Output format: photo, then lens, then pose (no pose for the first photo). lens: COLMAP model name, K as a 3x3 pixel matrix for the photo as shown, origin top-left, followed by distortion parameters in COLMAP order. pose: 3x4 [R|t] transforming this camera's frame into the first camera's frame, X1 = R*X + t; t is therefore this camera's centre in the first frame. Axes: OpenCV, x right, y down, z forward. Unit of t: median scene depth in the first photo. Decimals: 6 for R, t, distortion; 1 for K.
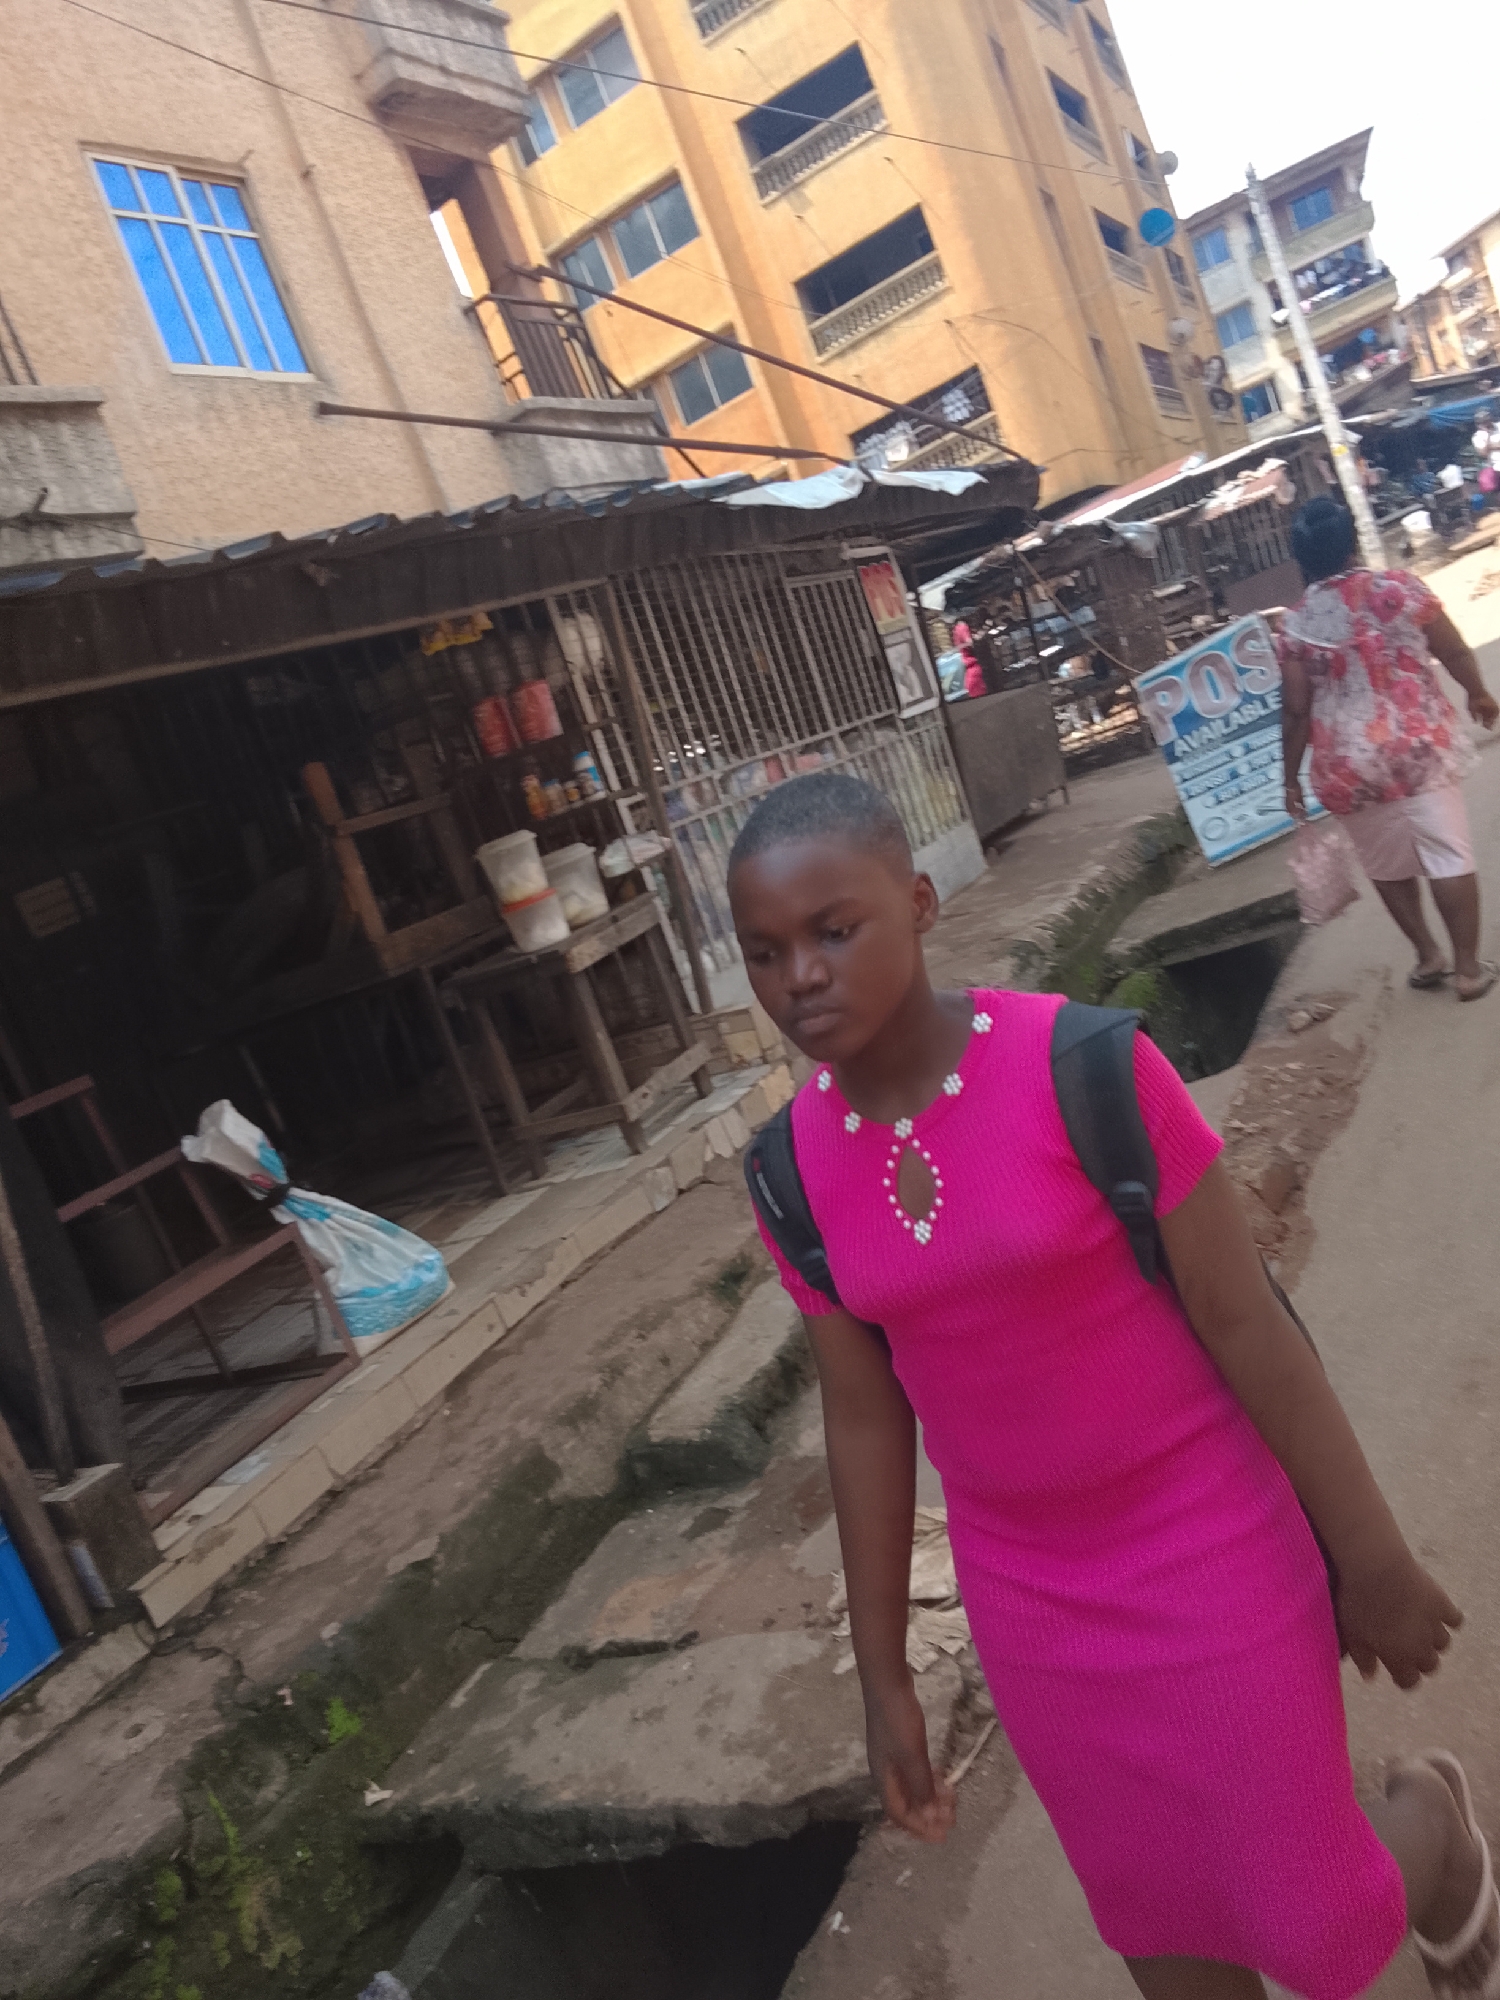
lens RADIAL K [[1526.3, 0, 806.1], [0, 1526.3, 1058.9], [0, 0, 1]] dist [0.089993, -0.135900]
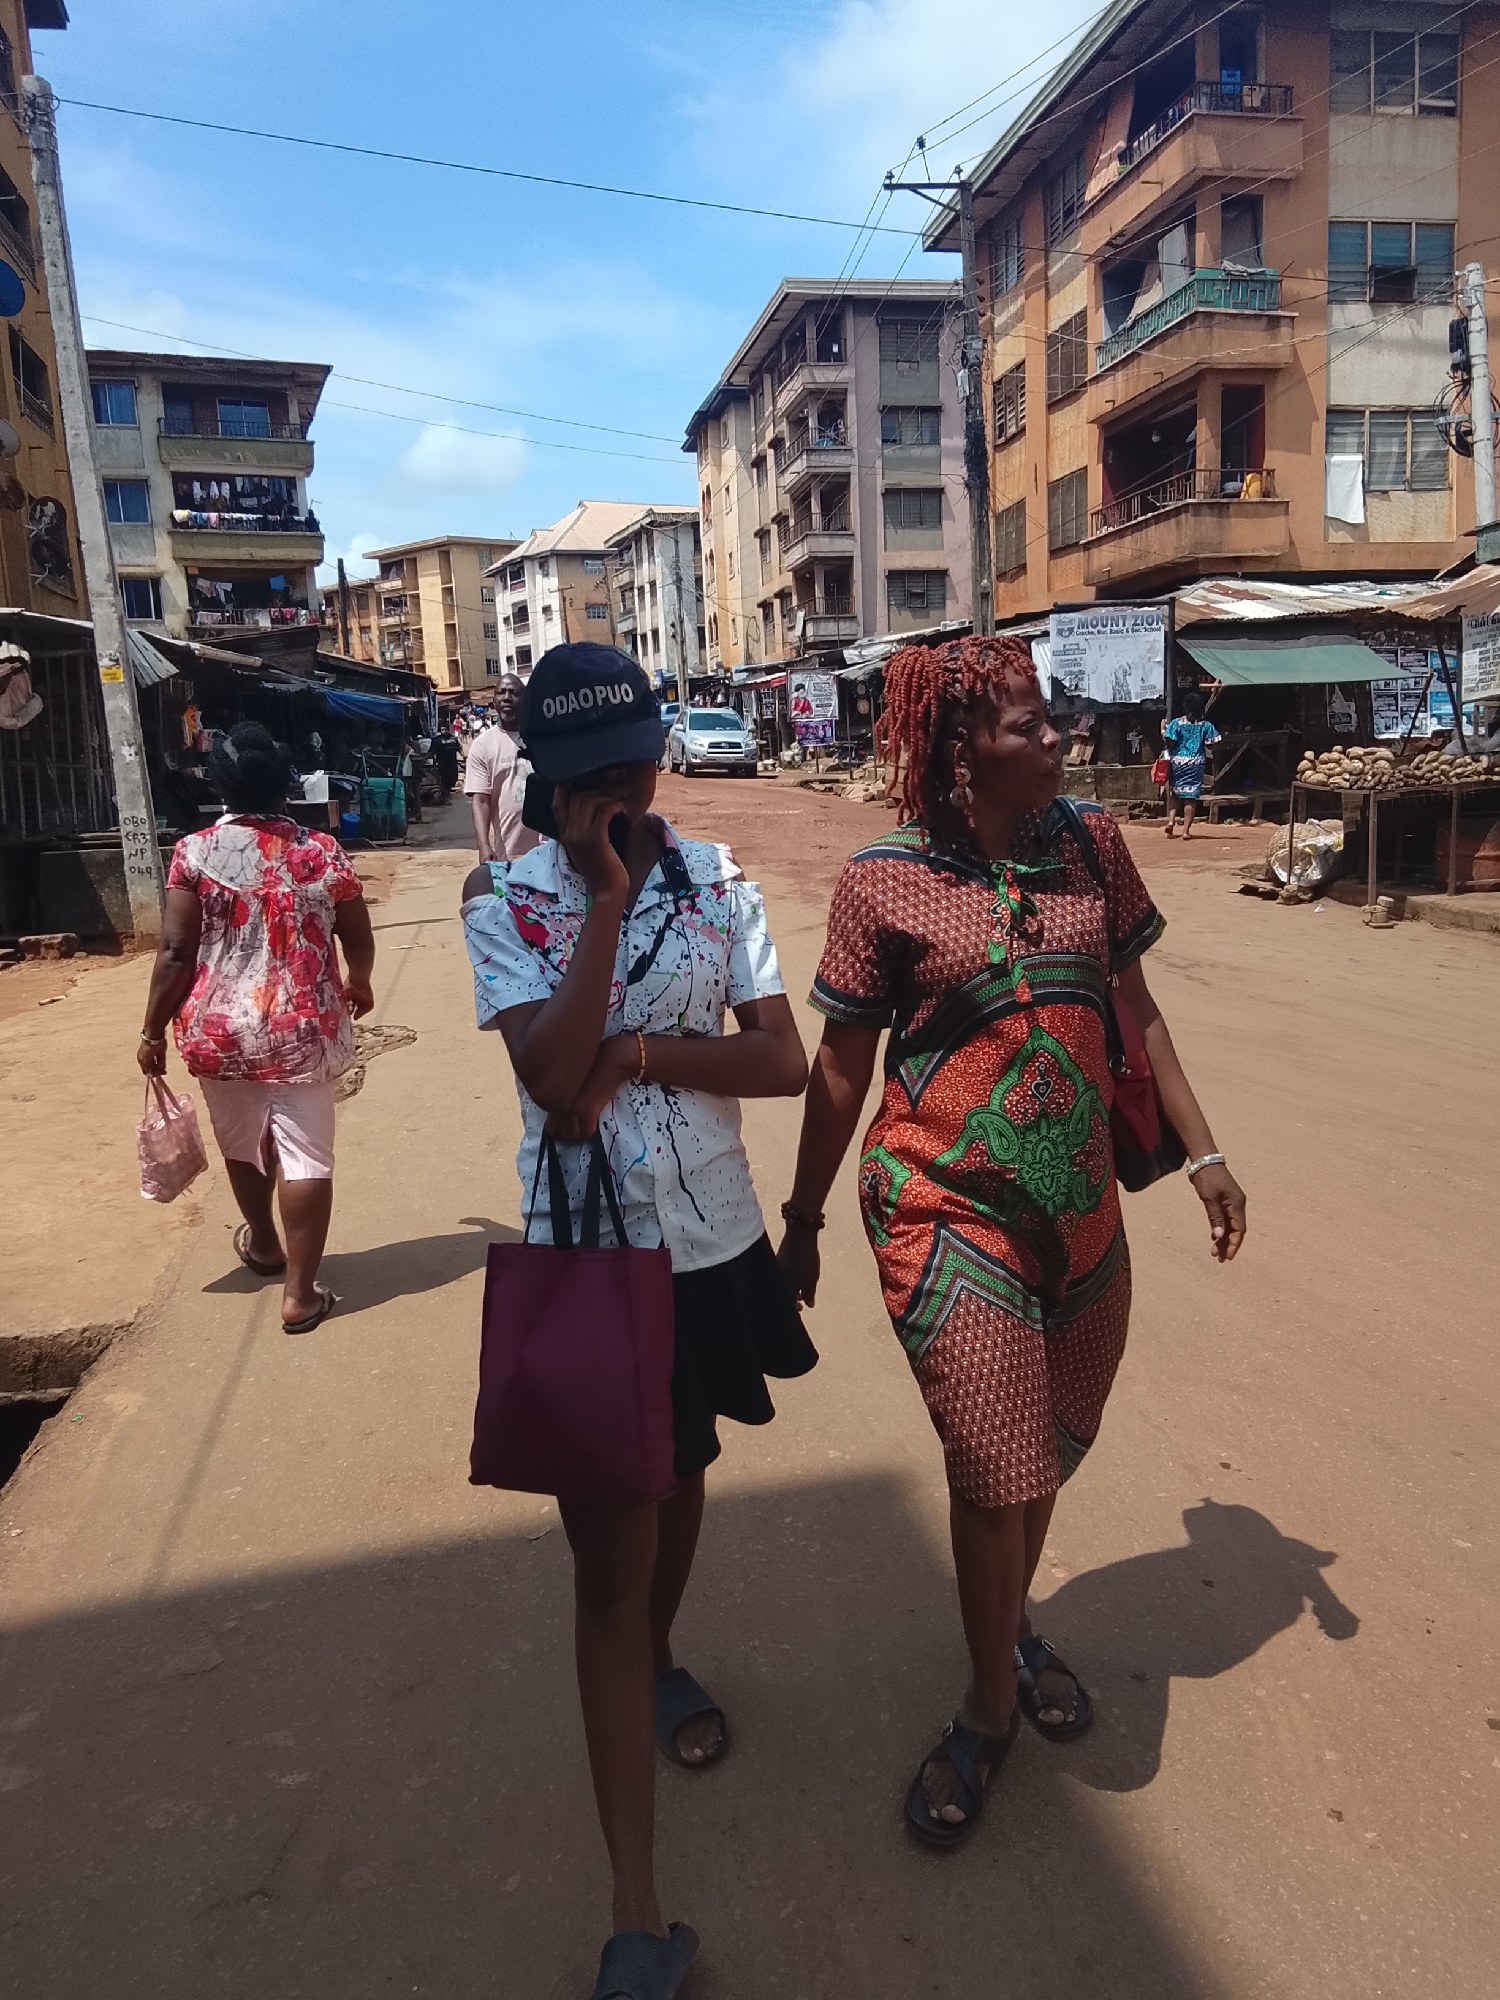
lens RADIAL K [[1526.3, 0, 806.1], [0, 1526.3, 1058.9], [0, 0, 1]] dist [0.089993, -0.135900]
pose [[0.730092, 0.227493, 0.644370, 0.105670], [-0.128350, 0.971828, -0.197676, -0.097530], [-0.671187, 0.061616, 0.738723, 0.234135]]
